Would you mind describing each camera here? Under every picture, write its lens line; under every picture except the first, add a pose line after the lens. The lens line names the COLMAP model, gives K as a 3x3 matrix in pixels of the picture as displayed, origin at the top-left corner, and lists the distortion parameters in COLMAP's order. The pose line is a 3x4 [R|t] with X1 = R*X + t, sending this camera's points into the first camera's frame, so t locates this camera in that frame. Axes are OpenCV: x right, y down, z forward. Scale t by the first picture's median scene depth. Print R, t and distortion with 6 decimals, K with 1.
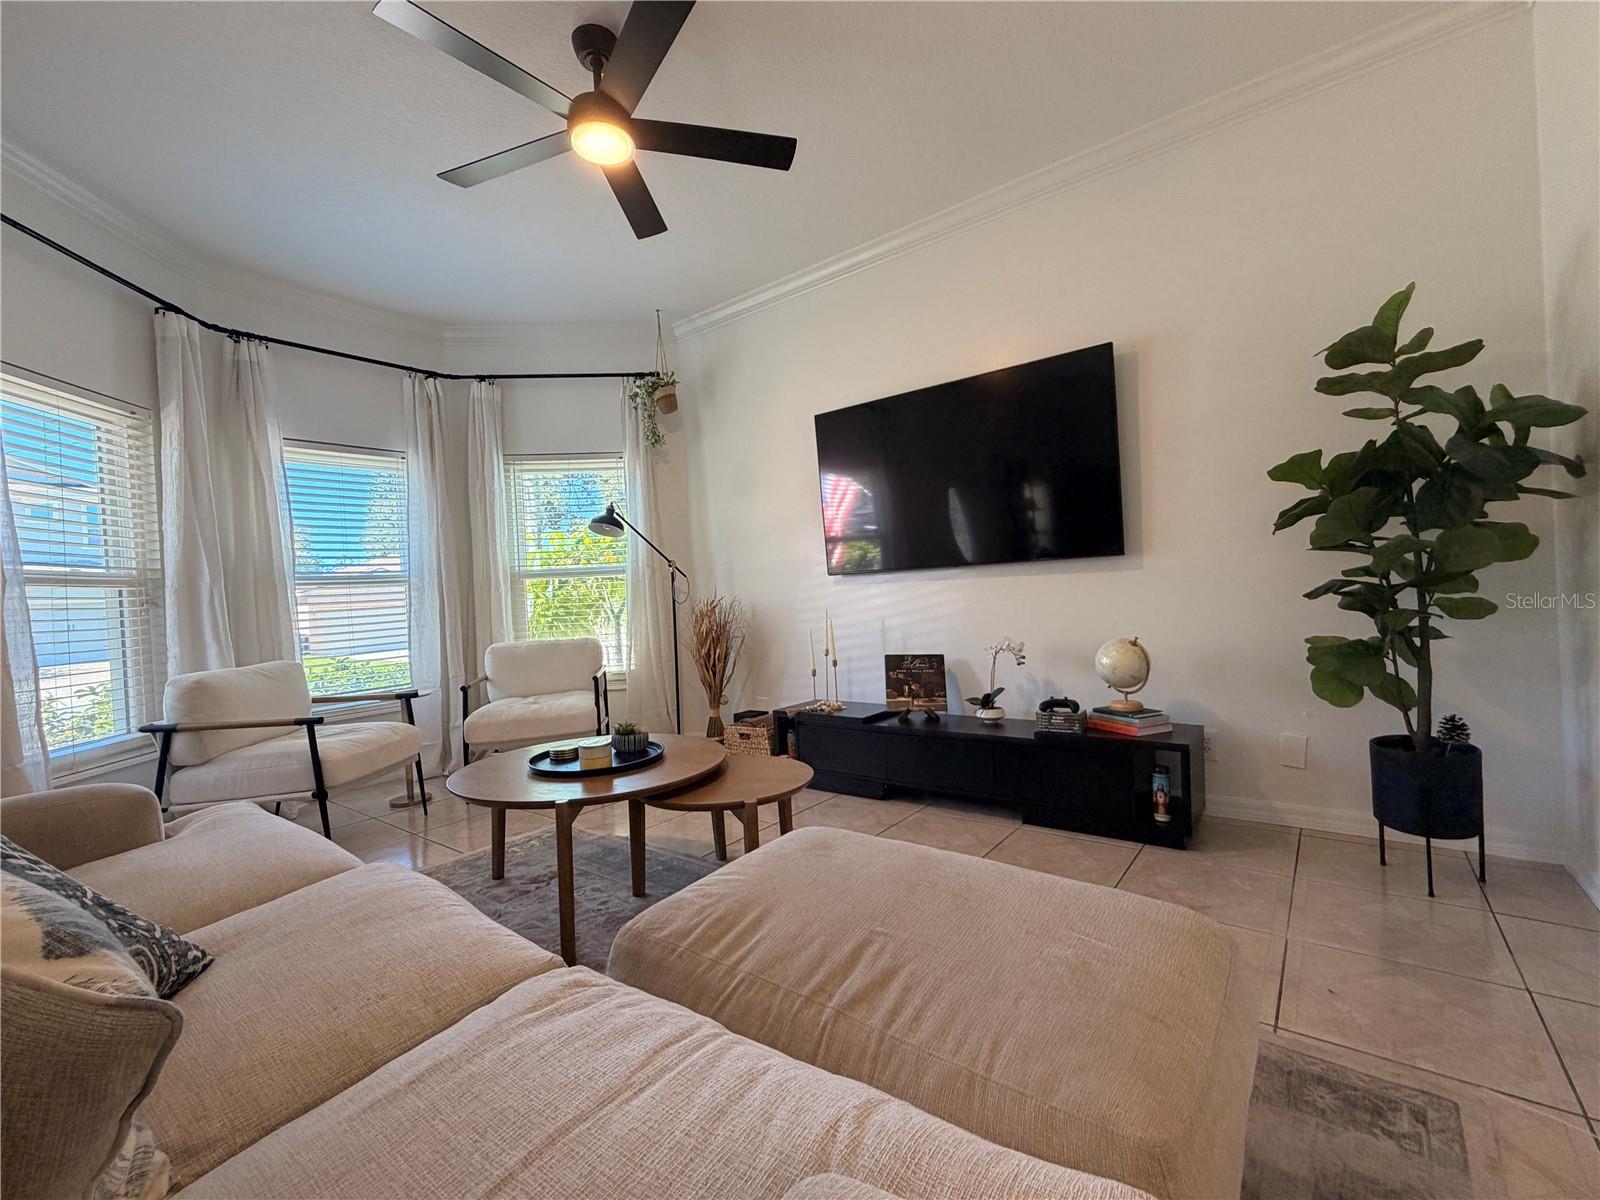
lens RADIAL K [[686.4, 0, 800.0], [0, 686.4, 600.0], [0, 0, 1]] dist [0.000698, 0.000015]
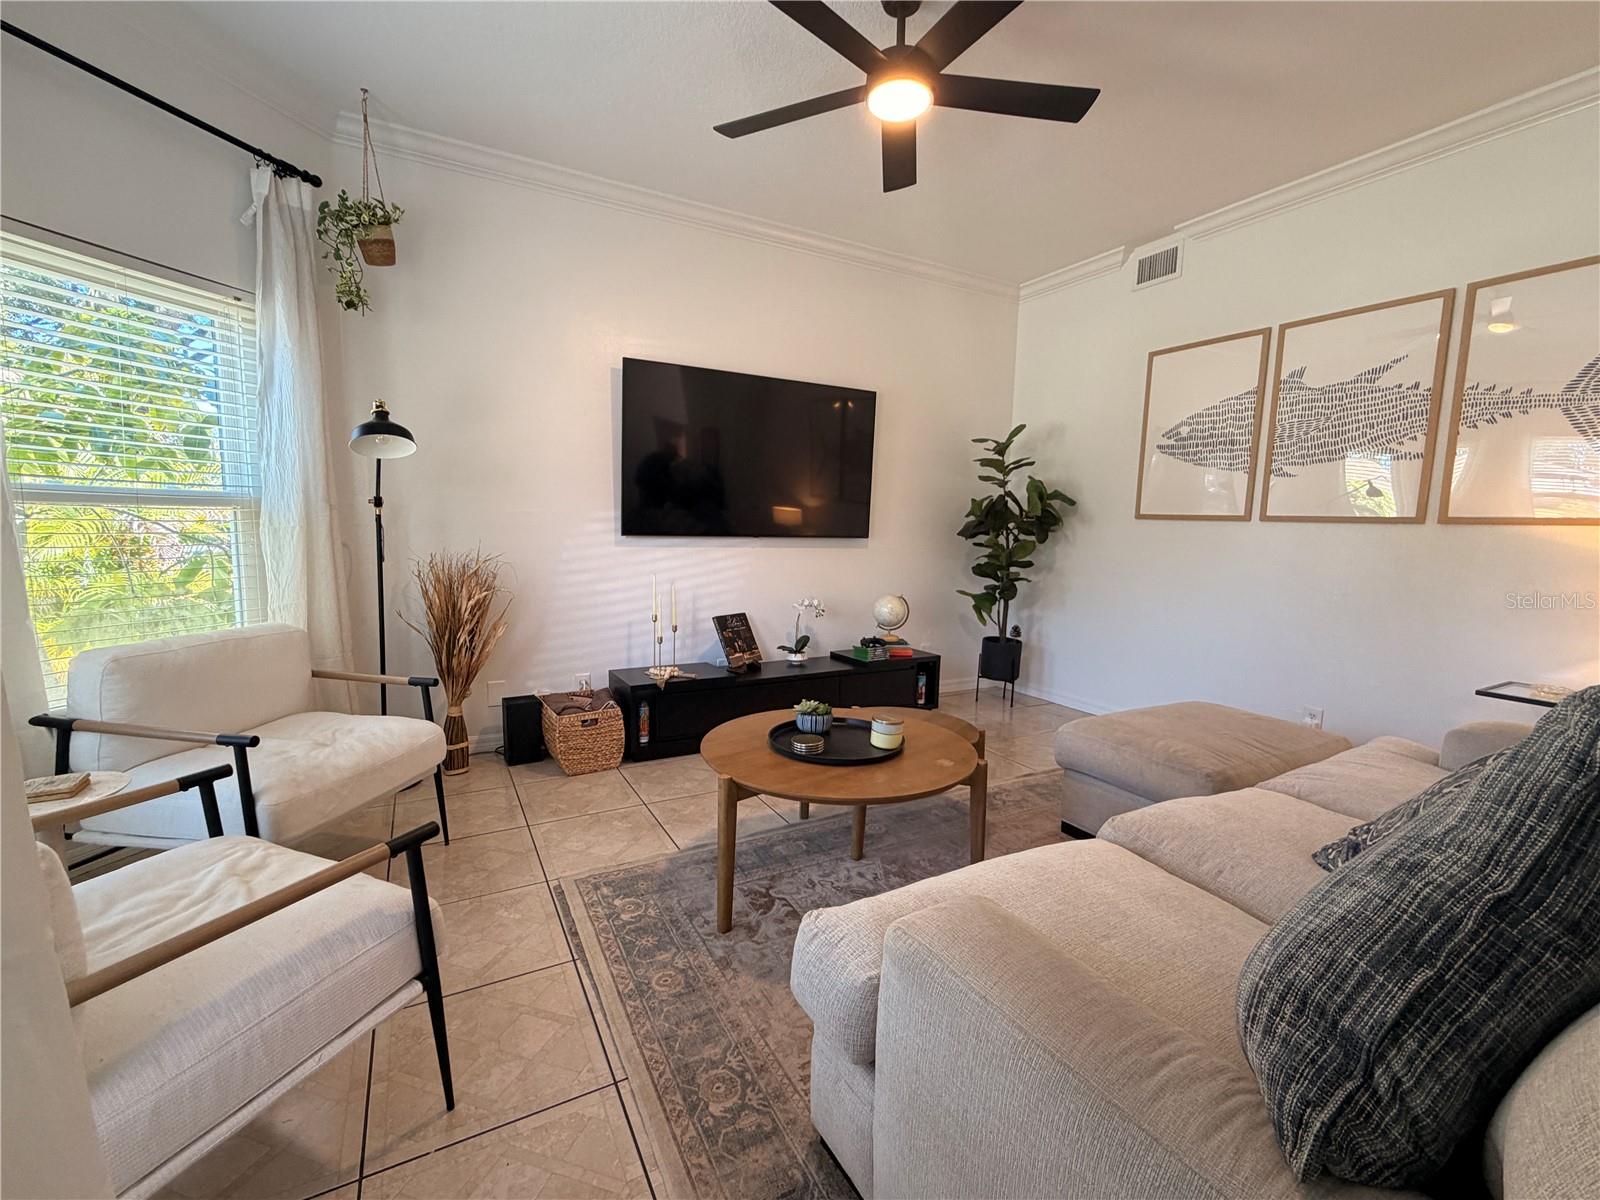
lens RADIAL K [[686.4, 0, 800.0], [0, 686.4, 600.0], [0, 0, 1]] dist [0.000698, 0.000015]
pose [[0.394081, -0.048009, 0.917821, -0.840500], [-0.037456, 0.996966, 0.068231, -0.024980], [-0.918312, -0.061266, 0.391088, 0.477257]]
